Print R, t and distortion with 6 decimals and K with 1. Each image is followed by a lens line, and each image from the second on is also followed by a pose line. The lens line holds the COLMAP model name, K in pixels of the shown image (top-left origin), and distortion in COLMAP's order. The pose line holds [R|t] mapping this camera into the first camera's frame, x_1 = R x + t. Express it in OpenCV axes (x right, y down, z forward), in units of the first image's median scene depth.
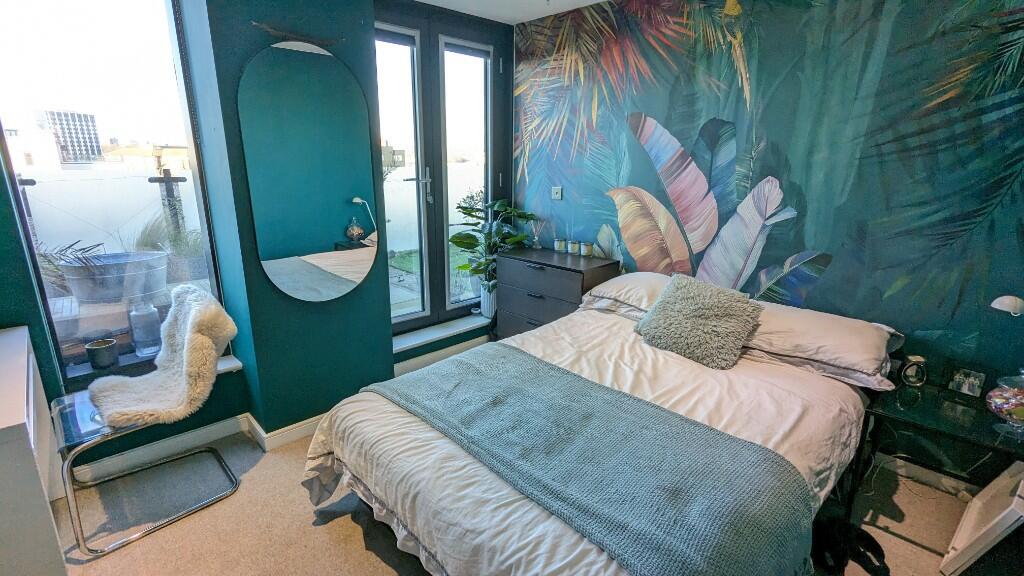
lens RADIAL K [[483.8, 0, 508.4], [0, 483.8, 286.2], [0, 0, 1]] dist [-0.002169, 0.002432]
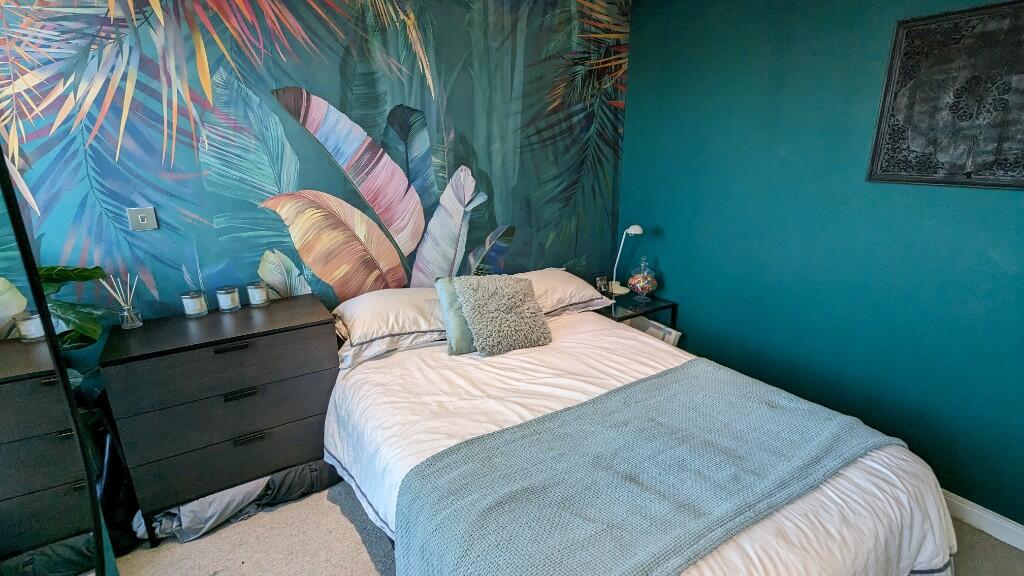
lens RADIAL K [[483.8, 0, 508.4], [0, 483.8, 287.0], [0, 0, 1]] dist [-0.002169, 0.002432]
pose [[0.202019, -0.282670, 0.937702, -0.475067], [0.263588, 0.937808, 0.225914, -0.181016], [-0.943244, 0.201528, 0.263964, 0.646517]]
